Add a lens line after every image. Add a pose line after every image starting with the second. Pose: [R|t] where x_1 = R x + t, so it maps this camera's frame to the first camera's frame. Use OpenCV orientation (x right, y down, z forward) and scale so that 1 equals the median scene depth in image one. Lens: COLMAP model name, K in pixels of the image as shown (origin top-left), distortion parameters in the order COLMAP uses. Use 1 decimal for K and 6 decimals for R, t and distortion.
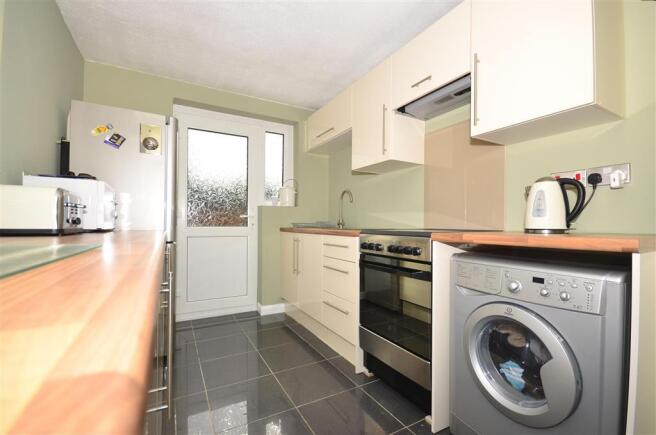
lens RADIAL K [[285.8, 0, 333.4], [0, 285.8, 226.3], [0, 0, 1]] dist [-0.021842, -0.001562]
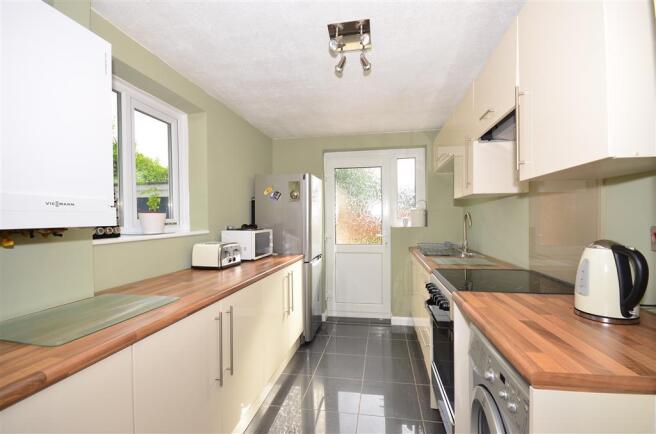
lens RADIAL K [[285.8, 0, 334.6], [0, 285.8, 218.2], [0, 0, 1]] dist [-0.021842, -0.001562]
pose [[0.750398, -0.004685, -0.660969, 0.322774], [0.006305, 0.999980, 0.000071, -0.109336], [0.660956, -0.004221, 0.750413, 0.011493]]
